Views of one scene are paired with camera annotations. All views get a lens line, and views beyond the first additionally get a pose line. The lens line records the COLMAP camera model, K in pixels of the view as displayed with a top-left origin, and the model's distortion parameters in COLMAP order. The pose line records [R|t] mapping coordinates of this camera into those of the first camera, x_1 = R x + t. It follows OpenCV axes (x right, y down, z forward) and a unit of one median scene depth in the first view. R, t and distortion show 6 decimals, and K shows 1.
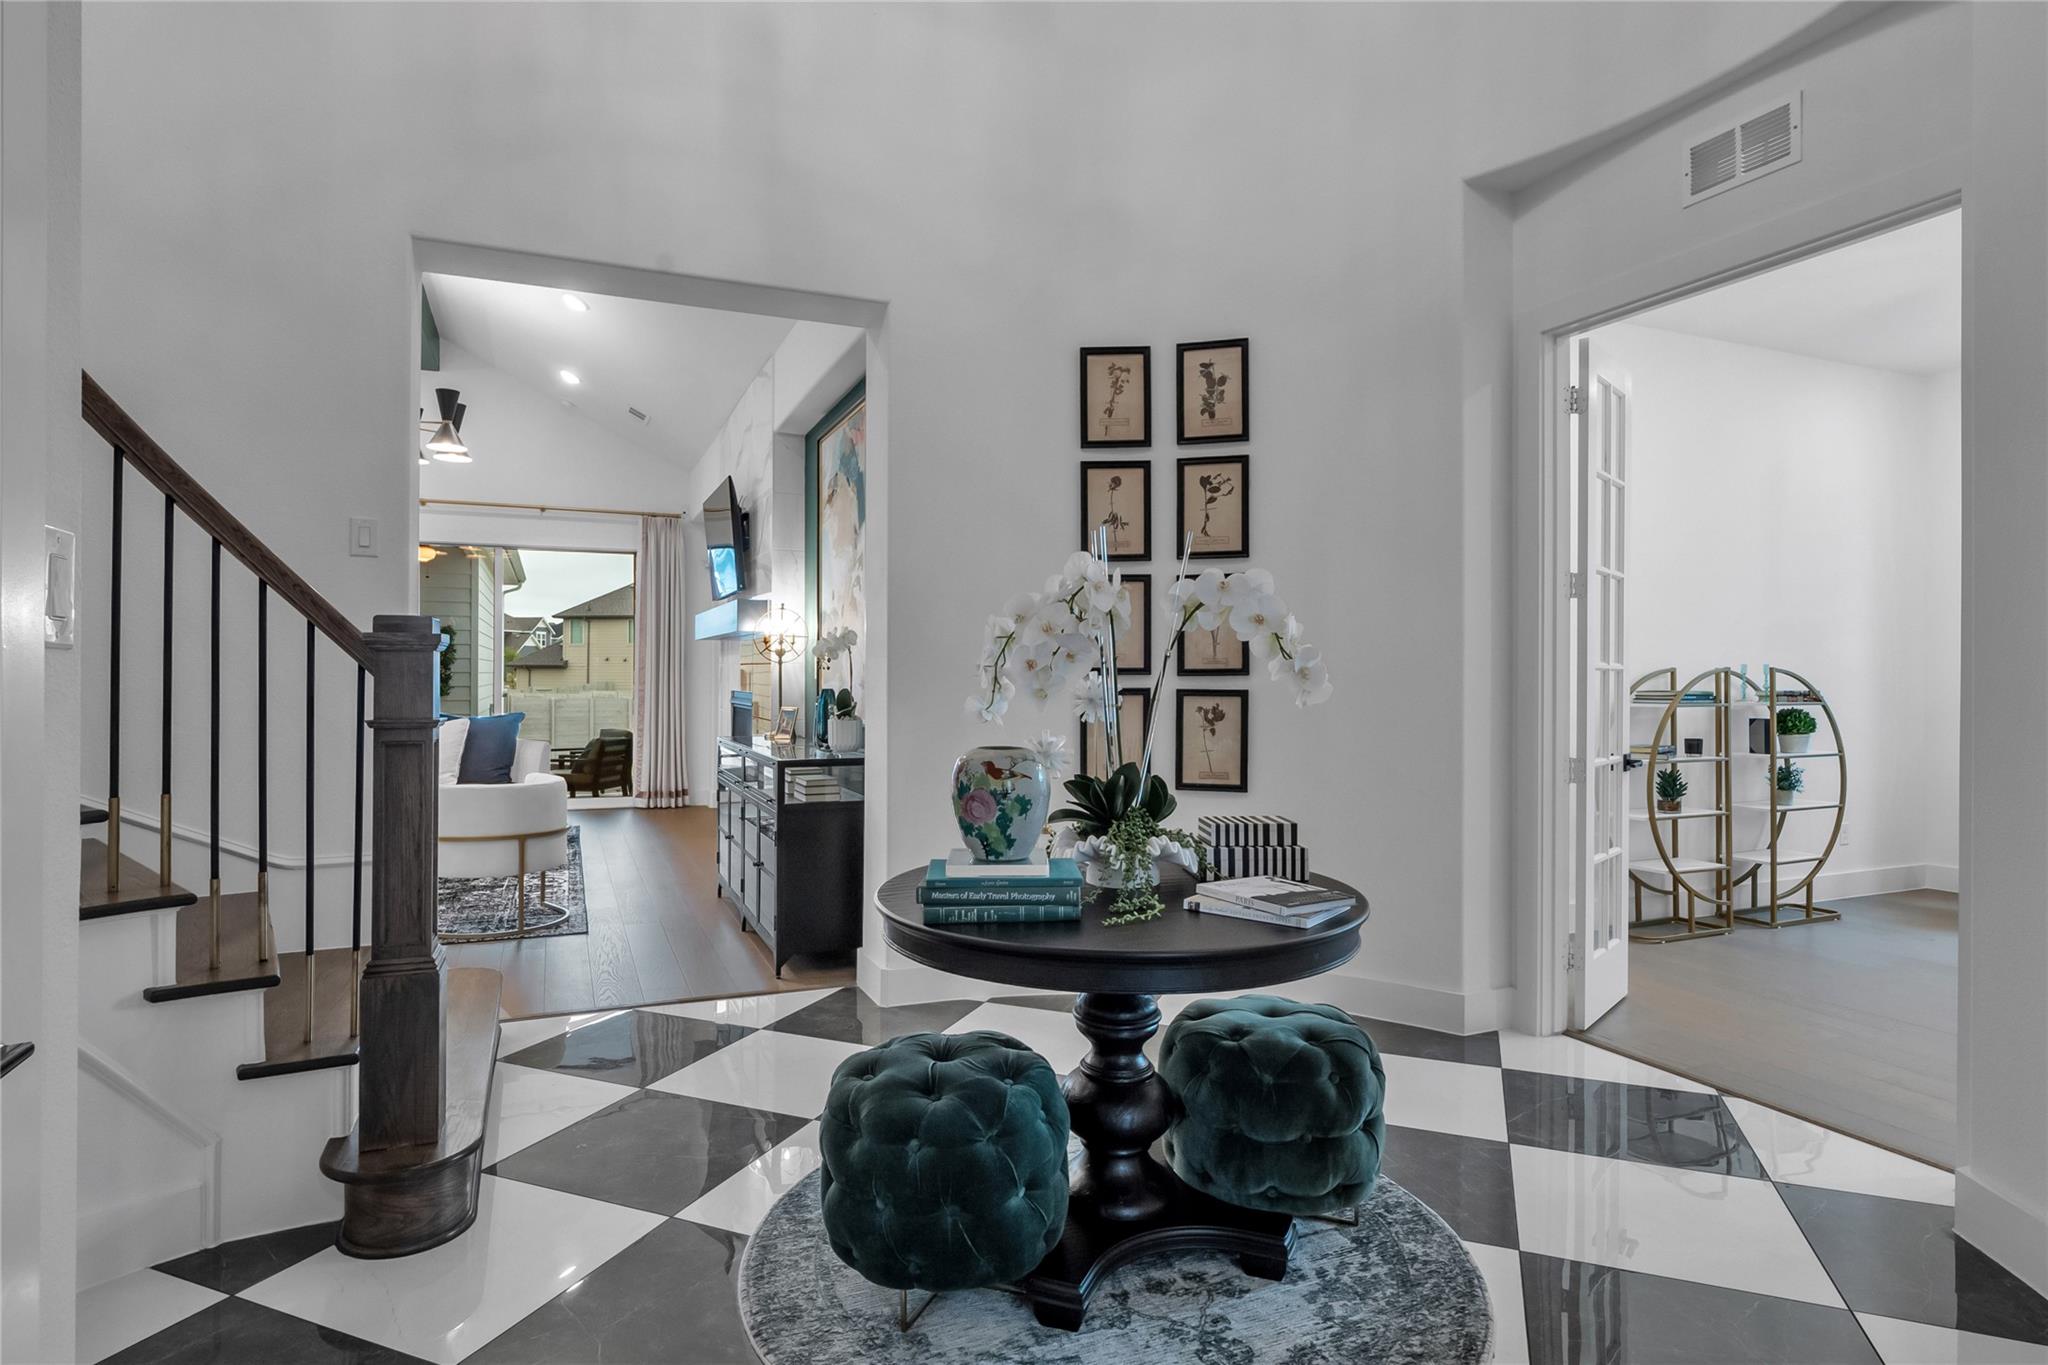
lens RADIAL K [[1045.4, 0, 1024.9], [0, 1045.4, 666.8], [0, 0, 1]] dist [-0.002722, -0.001151]
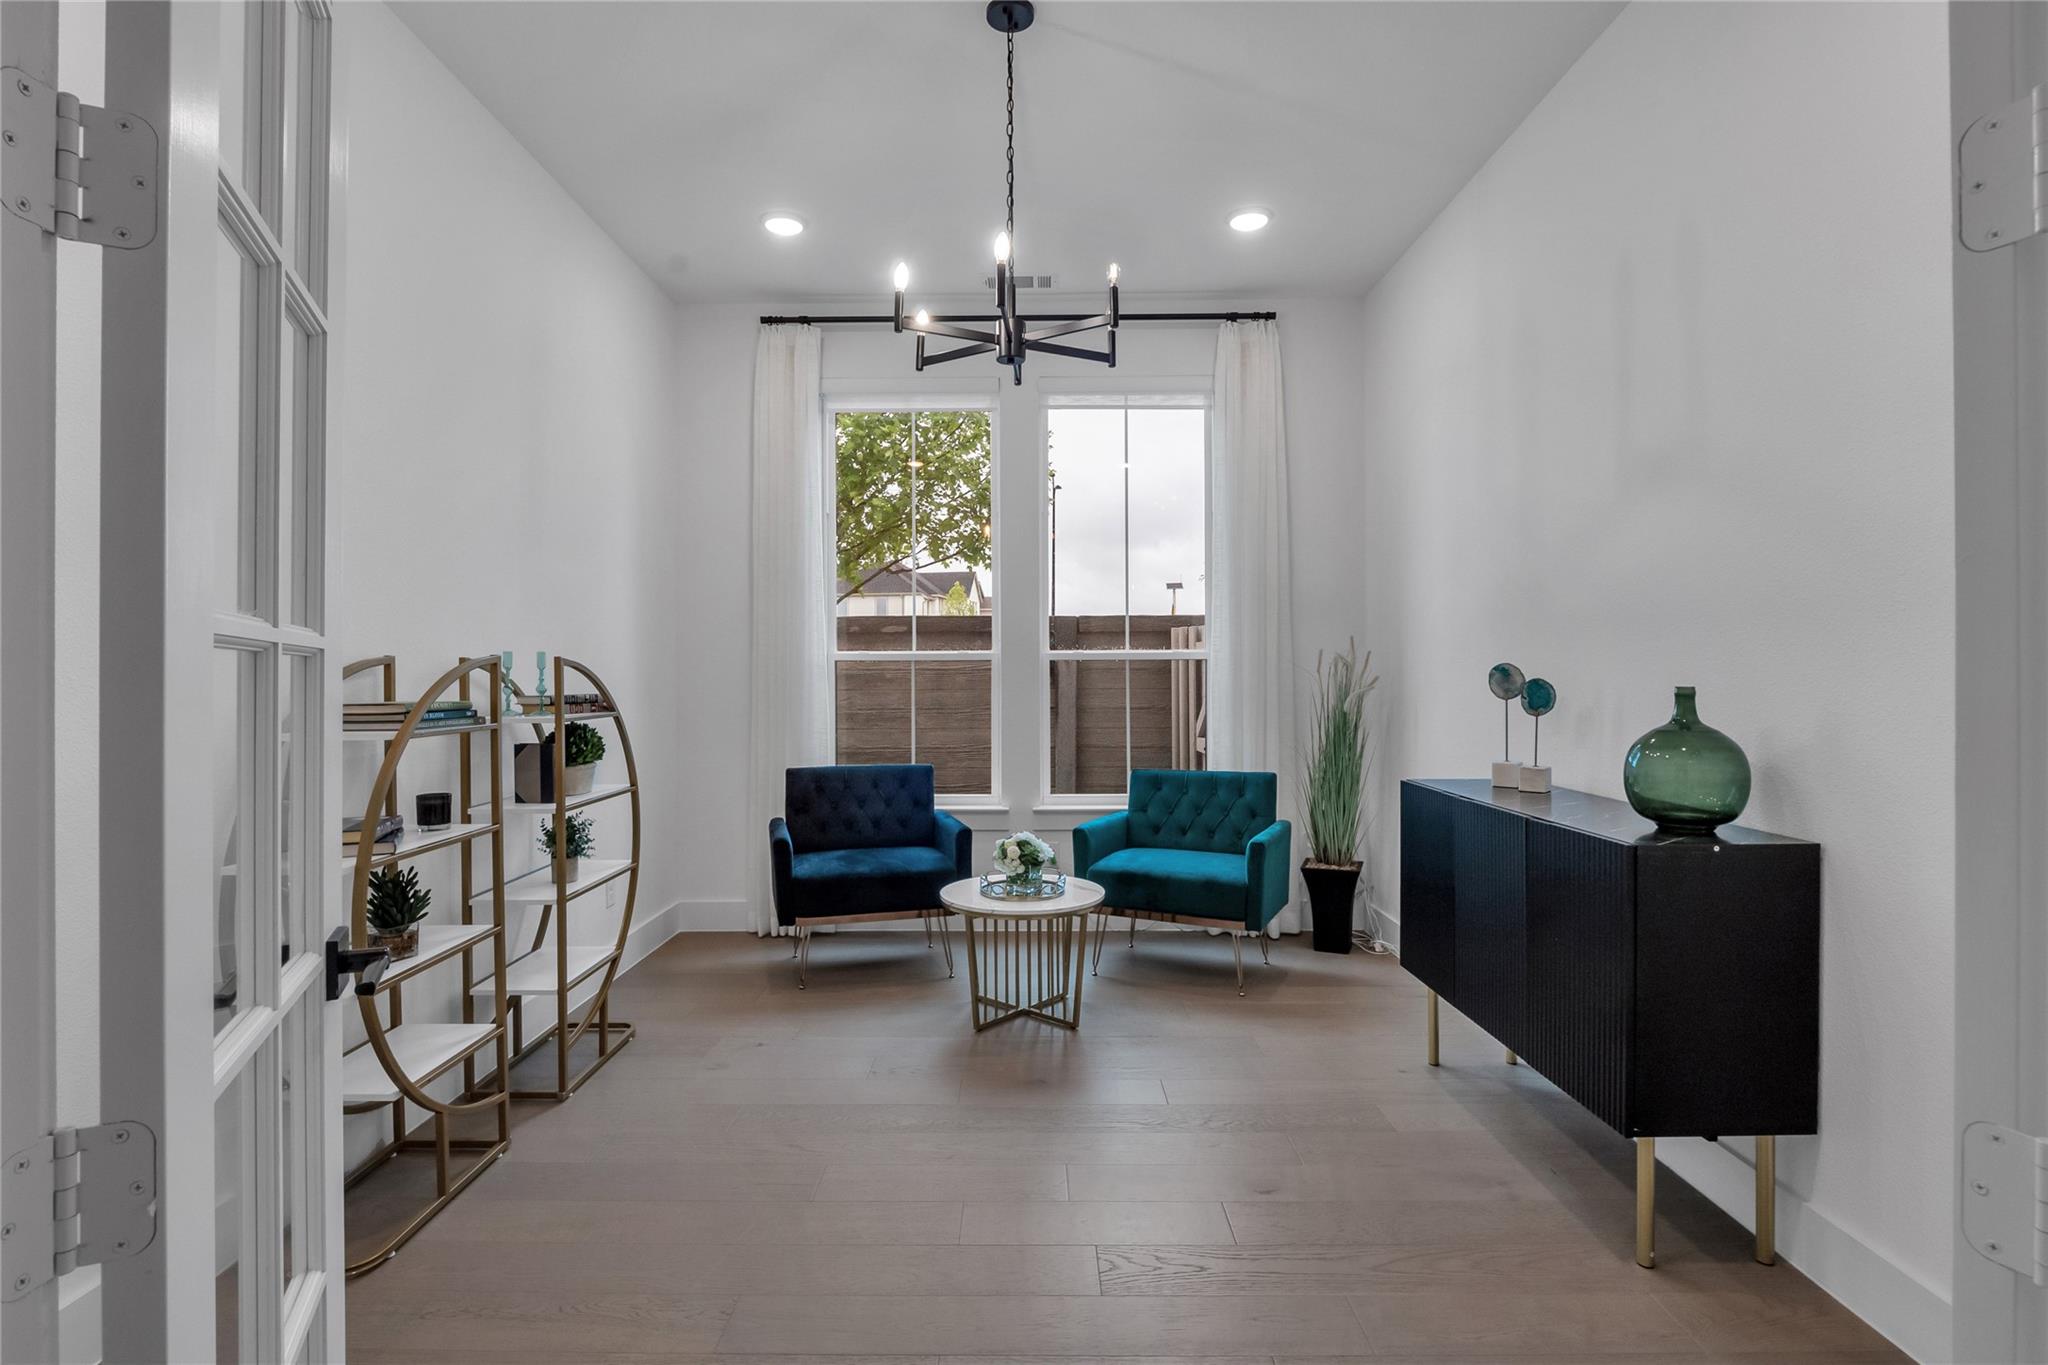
lens RADIAL K [[1045.4, 0, 1024.9], [0, 1045.4, 666.8], [0, 0, 1]] dist [-0.002722, -0.001151]
pose [[0.404879, -0.002673, 0.914366, 0.281100], [0.000924, 0.999996, 0.002514, 0.004930], [-0.914370, -0.000173, 0.404880, 0.511953]]
